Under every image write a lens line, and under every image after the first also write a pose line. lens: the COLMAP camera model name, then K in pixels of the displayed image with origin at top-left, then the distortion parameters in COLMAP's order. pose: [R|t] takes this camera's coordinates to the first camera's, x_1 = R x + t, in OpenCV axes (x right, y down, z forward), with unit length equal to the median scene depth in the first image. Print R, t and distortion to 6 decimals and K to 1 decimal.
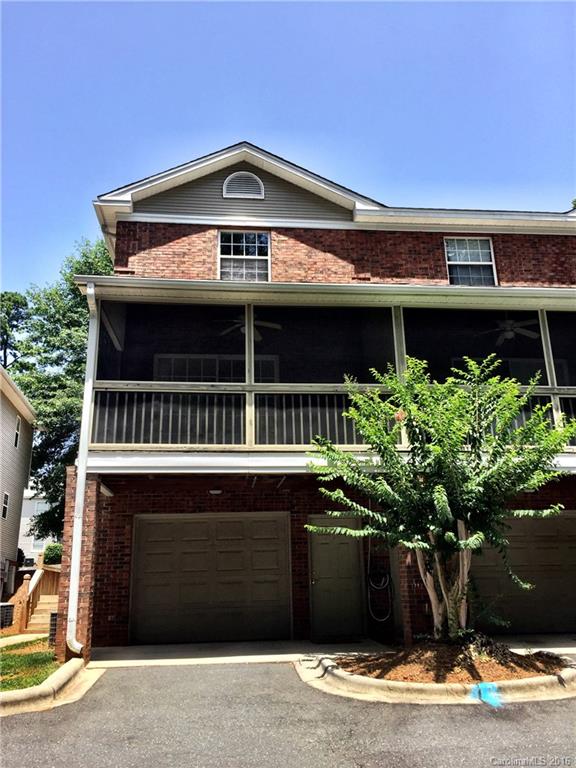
lens RADIAL K [[656.1, 0, 286.8], [0, 656.1, 384.1], [0, 0, 1]] dist [0.084282, -0.113695]
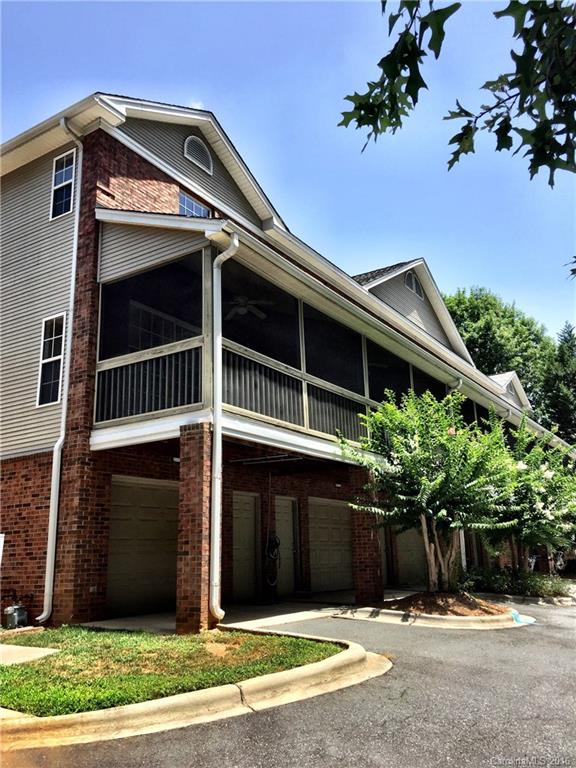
lens RADIAL K [[656.1, 0, 286.8], [0, 656.1, 384.1], [0, 0, 1]] dist [0.084282, -0.113695]
pose [[0.612107, 0.203822, 0.764056, -0.917245], [-0.226043, 0.970995, -0.077937, 0.110871], [-0.757780, -0.125003, 0.640425, 0.310734]]
